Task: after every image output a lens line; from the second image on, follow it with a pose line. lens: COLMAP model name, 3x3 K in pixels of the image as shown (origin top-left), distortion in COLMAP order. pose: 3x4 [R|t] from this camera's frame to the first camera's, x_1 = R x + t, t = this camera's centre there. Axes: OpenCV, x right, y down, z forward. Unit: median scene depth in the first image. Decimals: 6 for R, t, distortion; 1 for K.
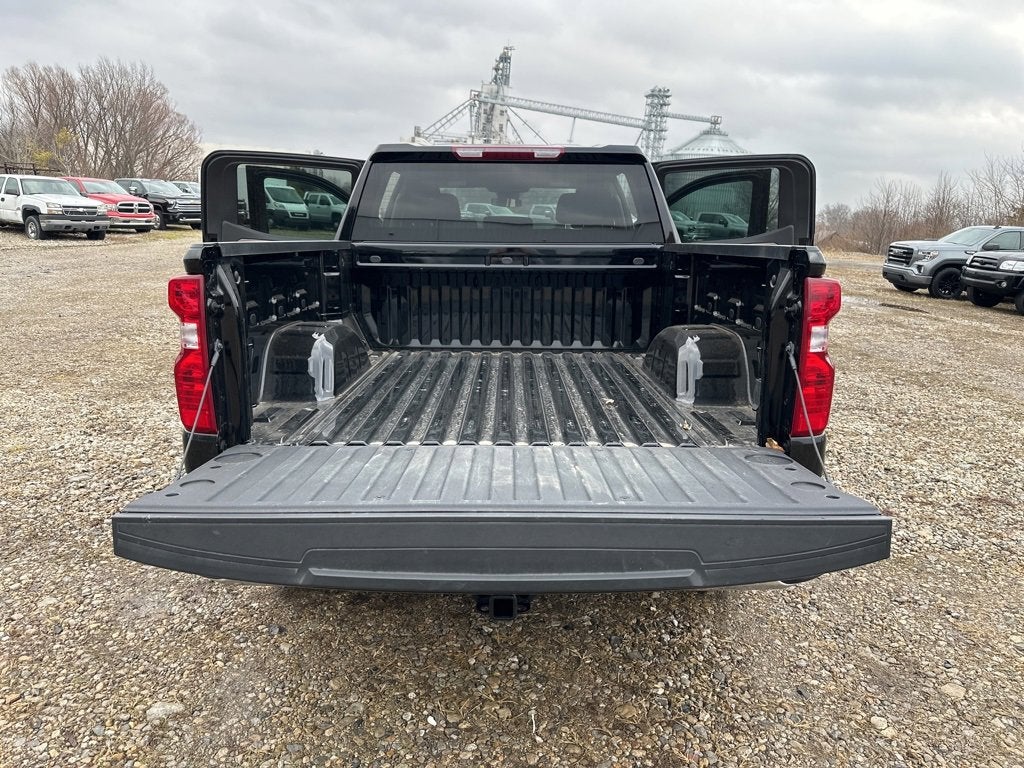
lens RADIAL K [[738.9, 0, 514.6], [0, 738.9, 382.7], [0, 0, 1]] dist [0.007366, 0.001231]
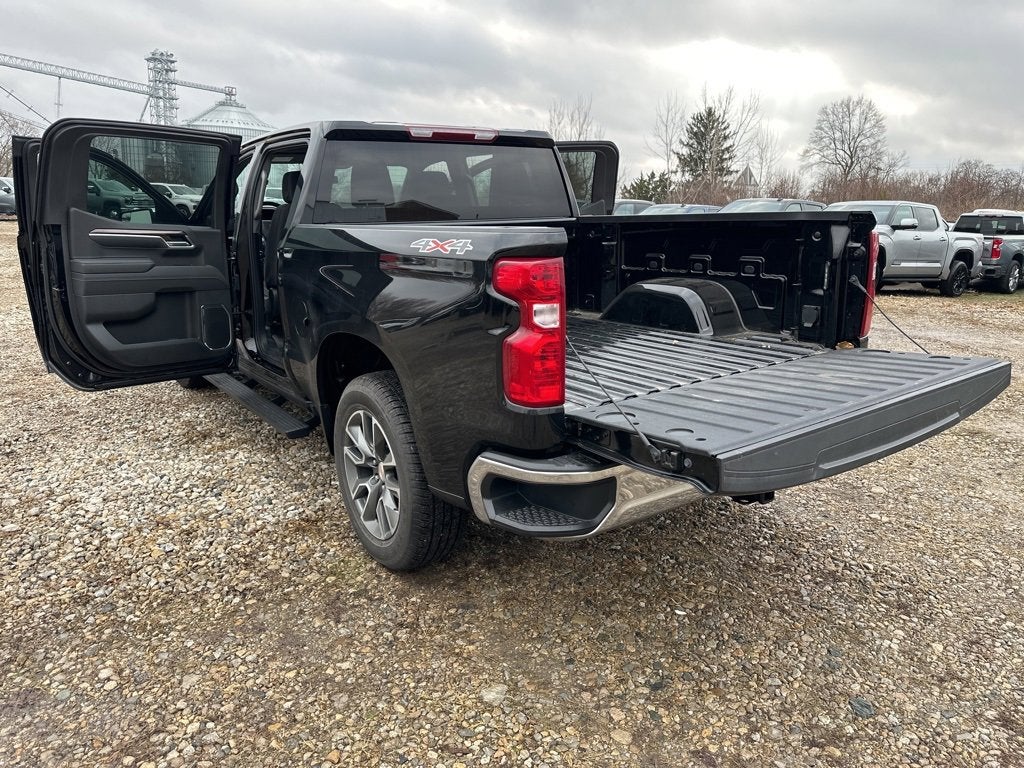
lens RADIAL K [[738.9, 0, 514.6], [0, 738.9, 382.7], [0, 0, 1]] dist [0.007366, 0.001231]
pose [[0.808377, -0.163766, 0.565426, -0.060570], [0.145356, 0.986311, 0.077857, -0.003194], [-0.570436, 0.019251, 0.821116, 0.009464]]
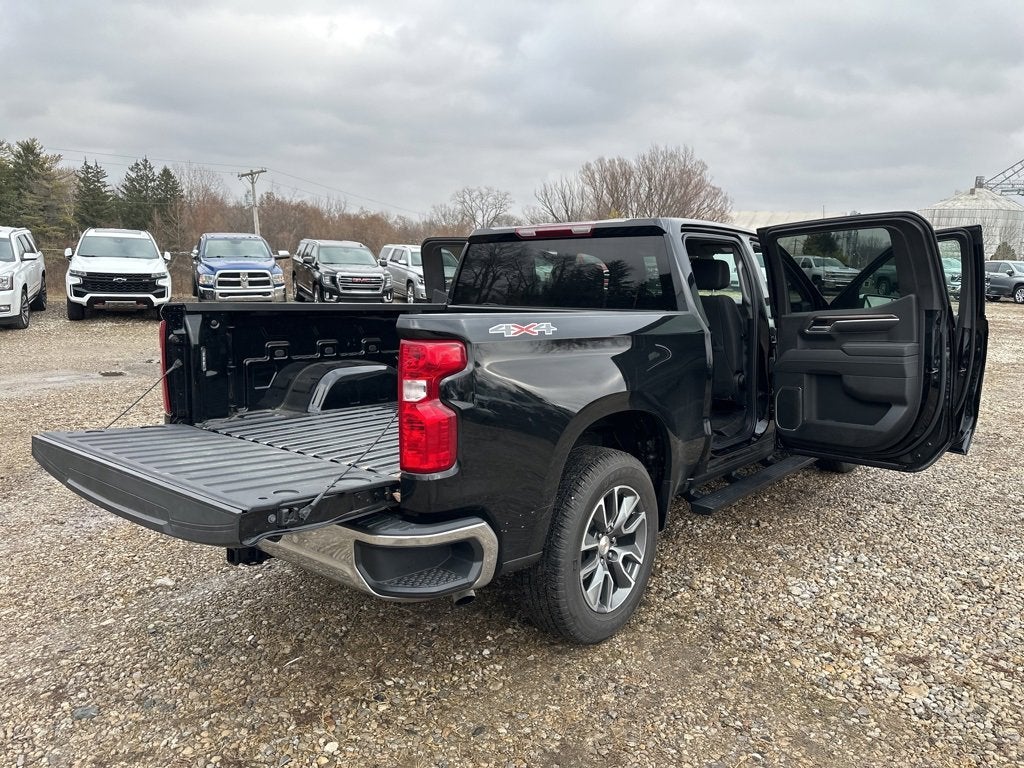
lens RADIAL K [[738.9, 0, 514.6], [0, 738.9, 382.7], [0, 0, 1]] dist [0.007366, 0.001231]
pose [[0.762006, 0.085949, -0.641840, 0.071941], [-0.137666, 0.989998, -0.030869, -0.003423], [0.632767, 0.111882, 0.766217, 0.011039]]
